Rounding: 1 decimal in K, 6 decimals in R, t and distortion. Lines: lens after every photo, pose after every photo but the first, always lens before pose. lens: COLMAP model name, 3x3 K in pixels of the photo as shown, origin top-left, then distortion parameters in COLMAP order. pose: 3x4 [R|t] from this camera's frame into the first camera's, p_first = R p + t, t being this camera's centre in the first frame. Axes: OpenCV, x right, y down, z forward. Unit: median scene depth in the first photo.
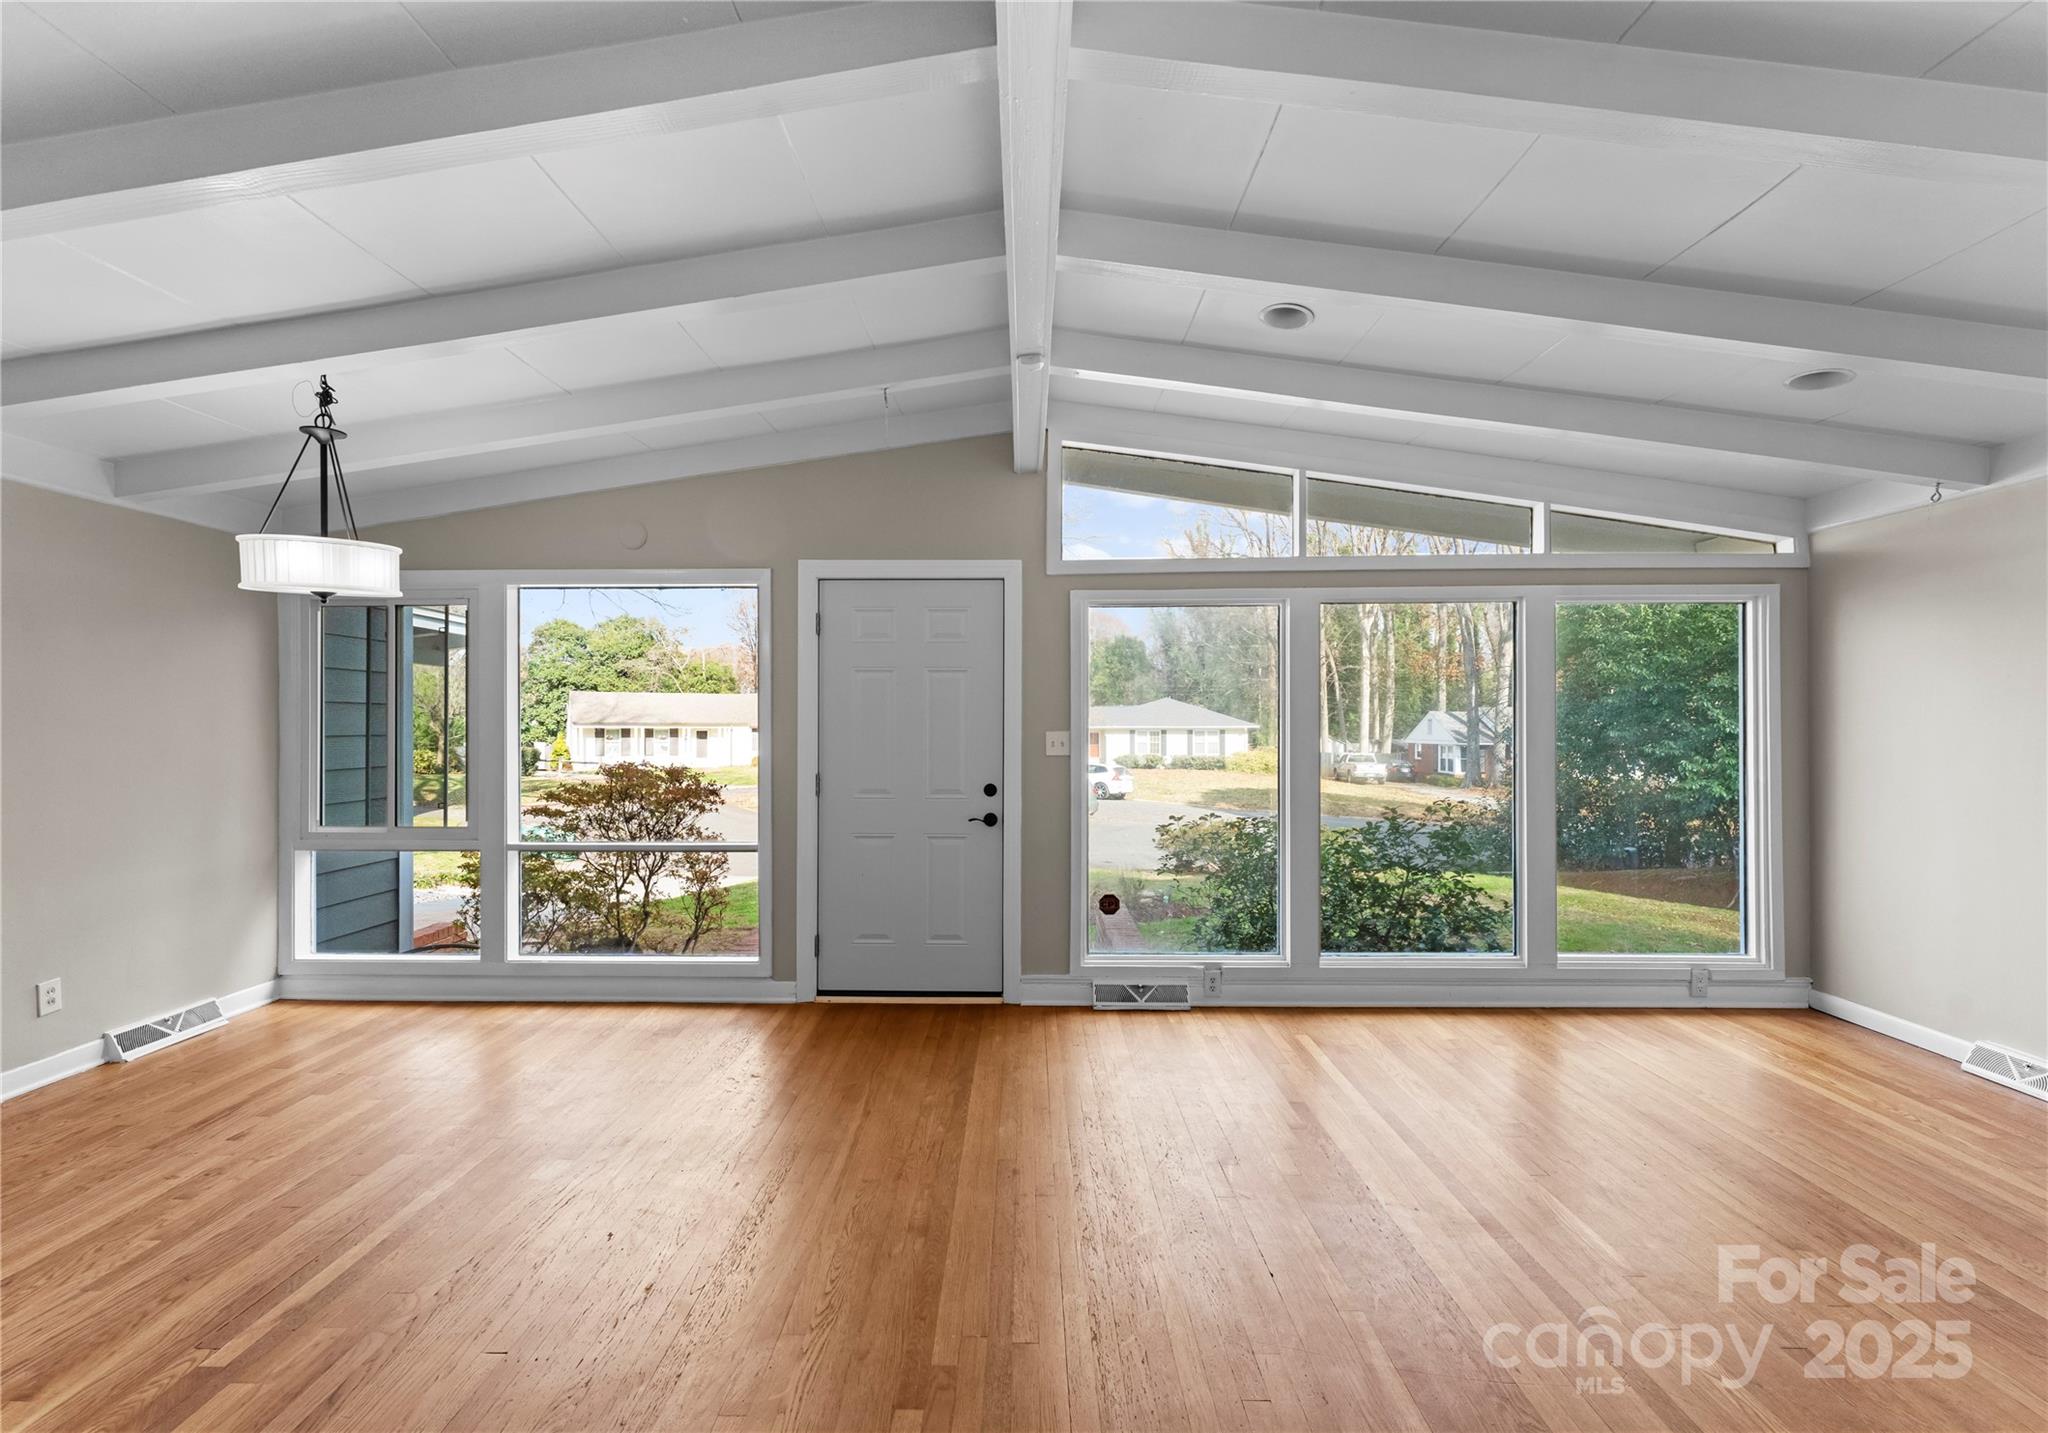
lens RADIAL K [[884.1, 0, 1004.1], [0, 884.1, 716.5], [0, 0, 1]] dist [0.003948, -0.000629]
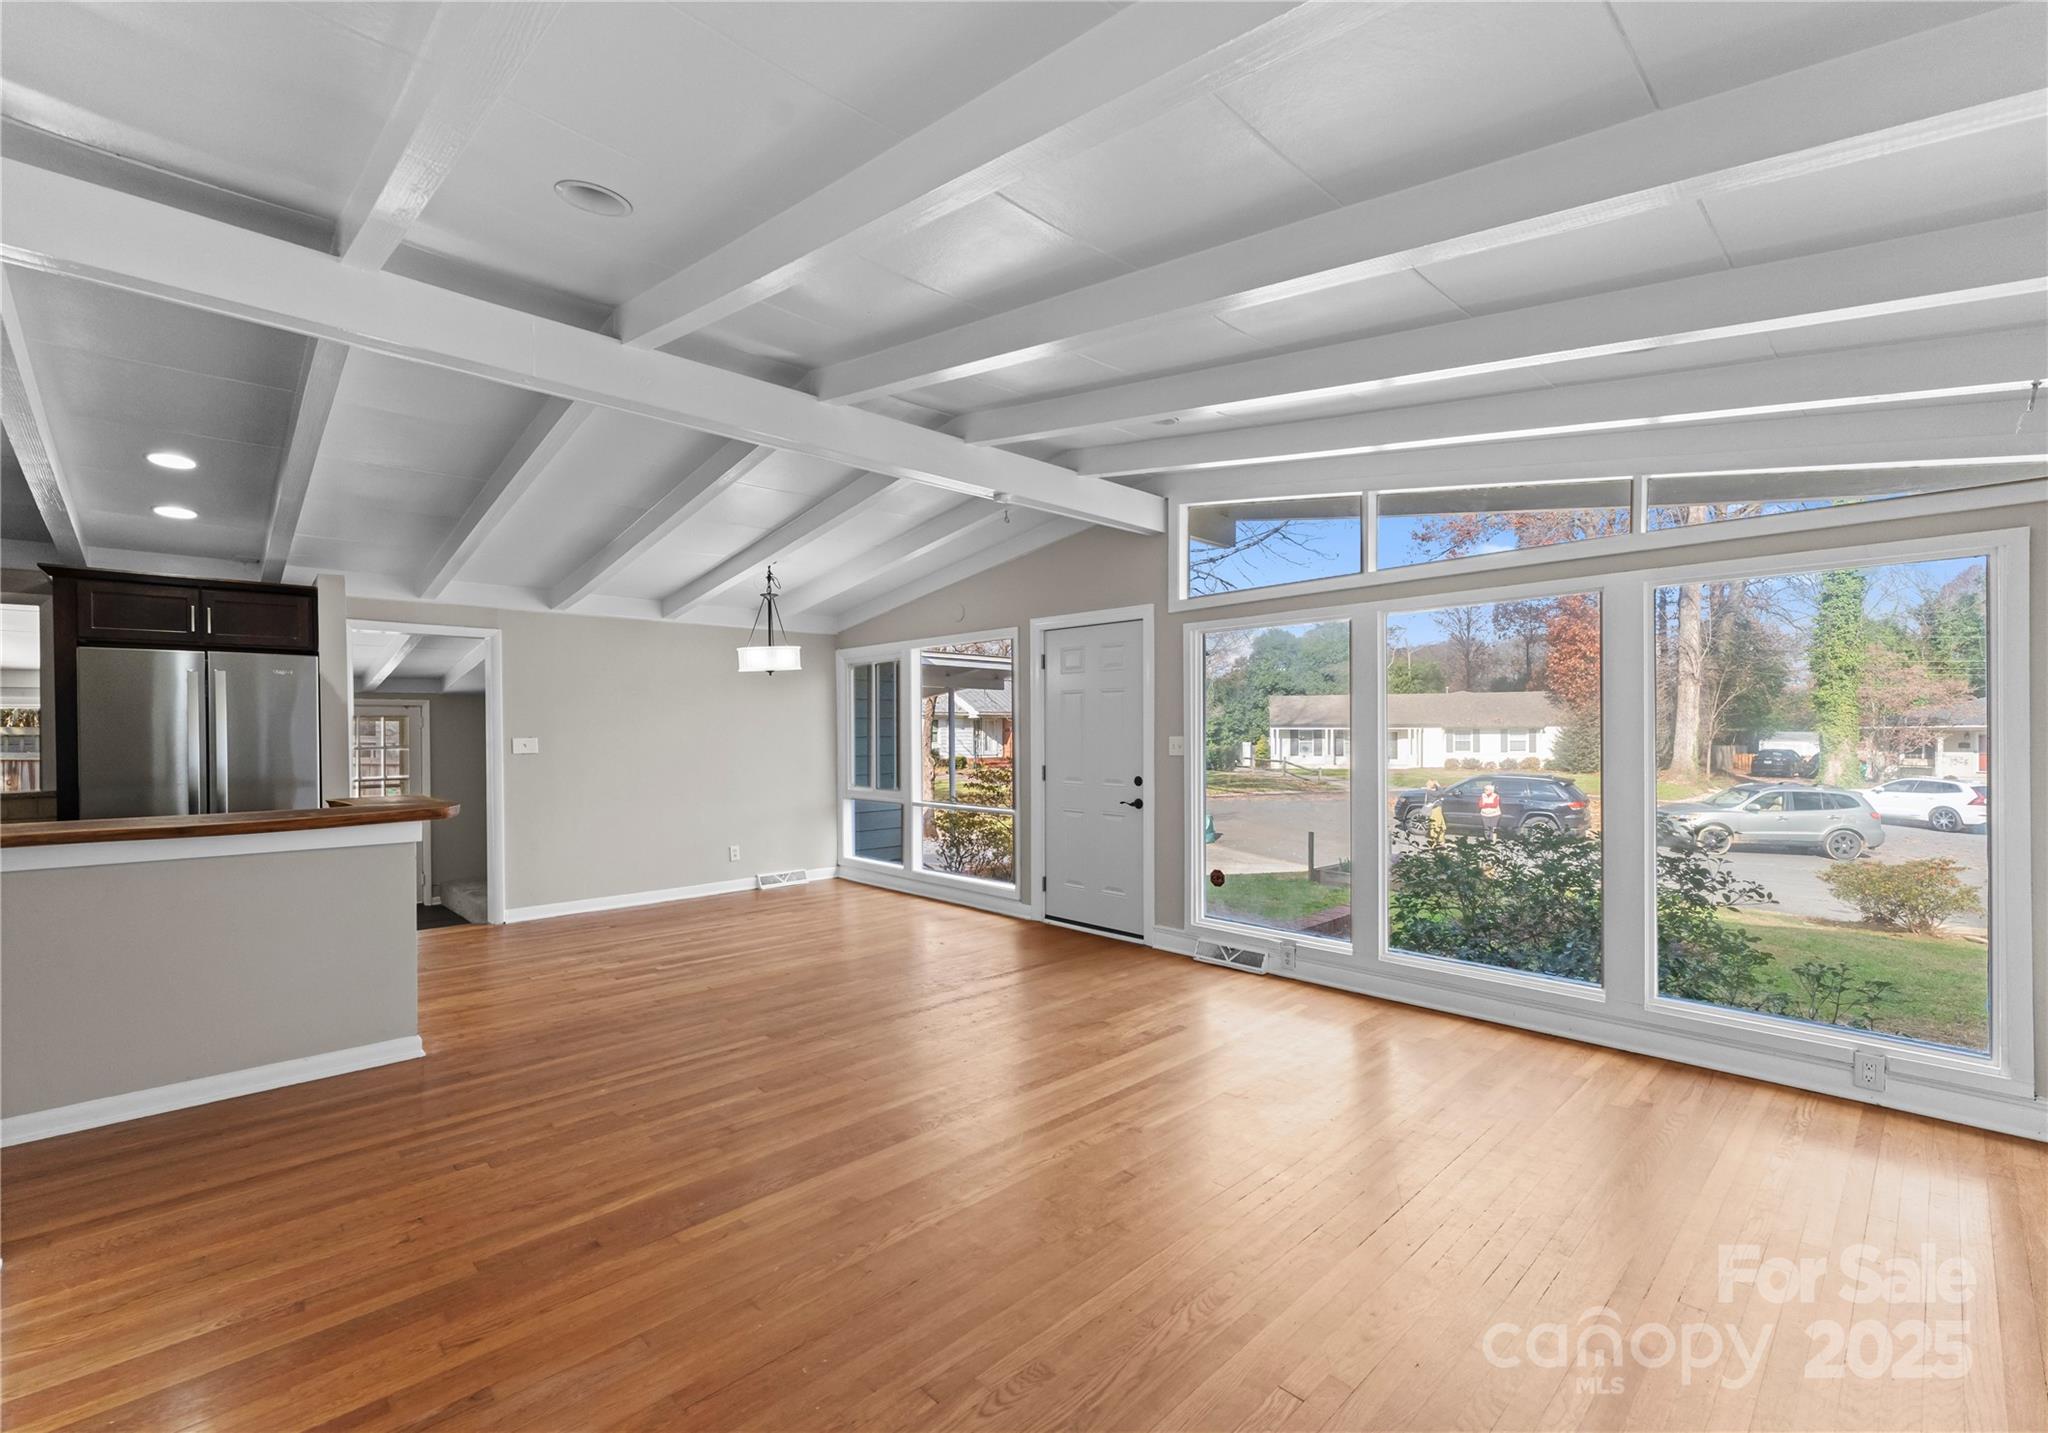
lens RADIAL K [[884.1, 0, 1011.2], [0, 884.1, 730.1], [0, 0, 1]] dist [0.003948, -0.000629]
pose [[0.698445, -0.002496, -0.715660, 0.798753], [0.012791, 0.999878, 0.008996, -0.006579], [0.715550, -0.015438, 0.698391, -0.048980]]
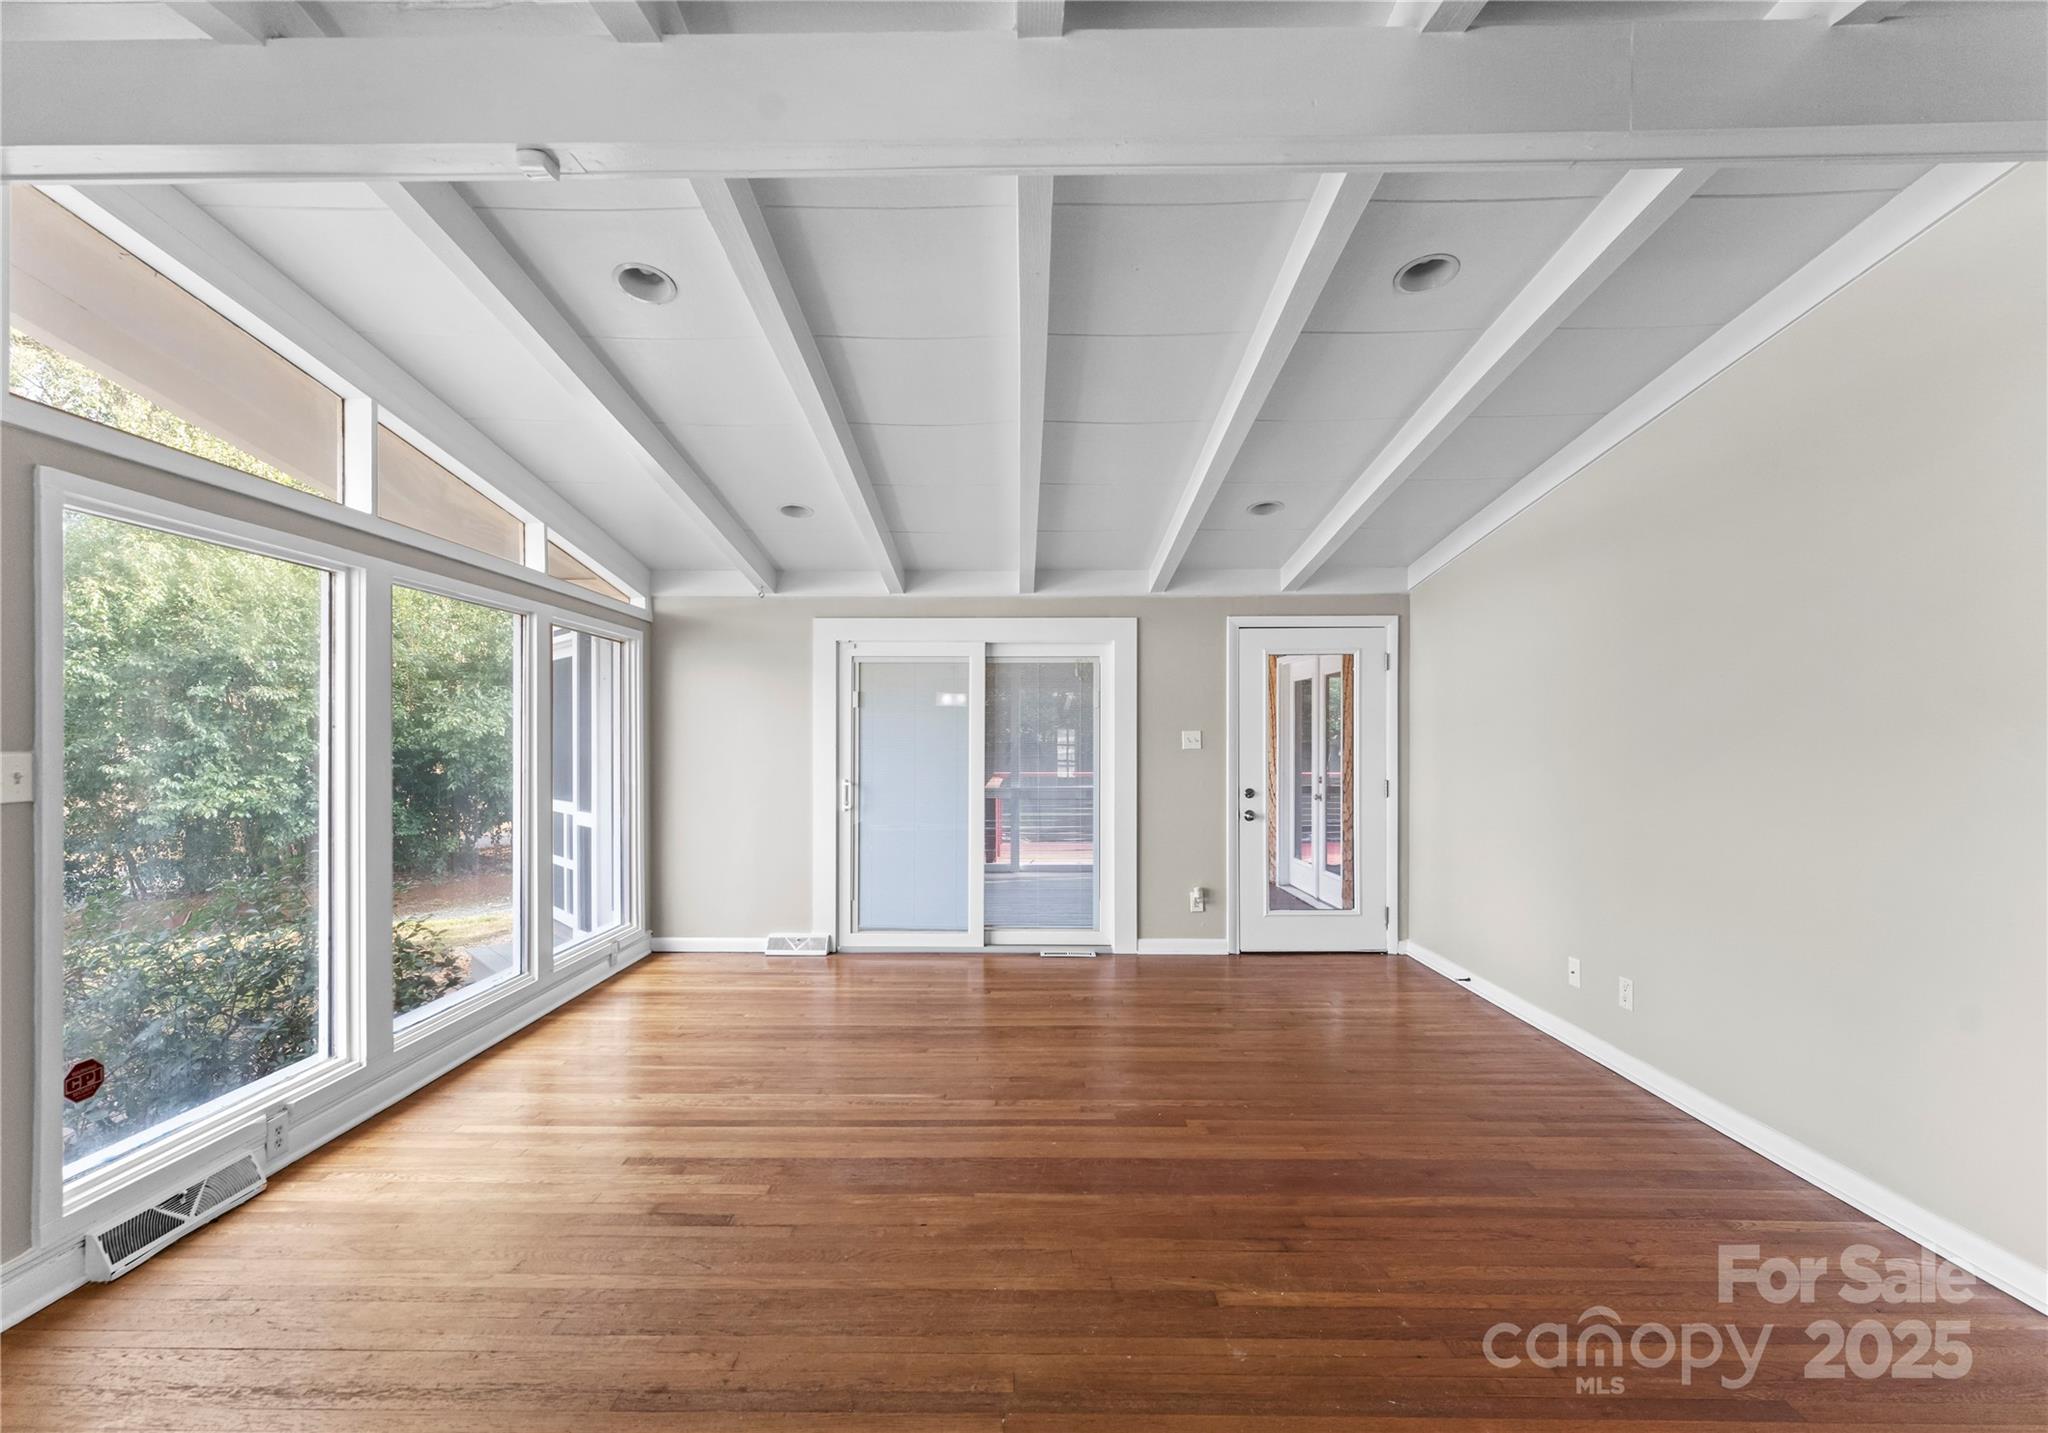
lens RADIAL K [[884.1, 0, 1021.1], [0, 884.1, 744.7], [0, 0, 1]] dist [0.003948, -0.000629]
pose [[-0.019019, -0.003986, 0.999811, -0.425427], [-0.011492, 0.999927, 0.003768, 0.005212], [-0.999753, -0.011418, -0.019063, 0.464210]]
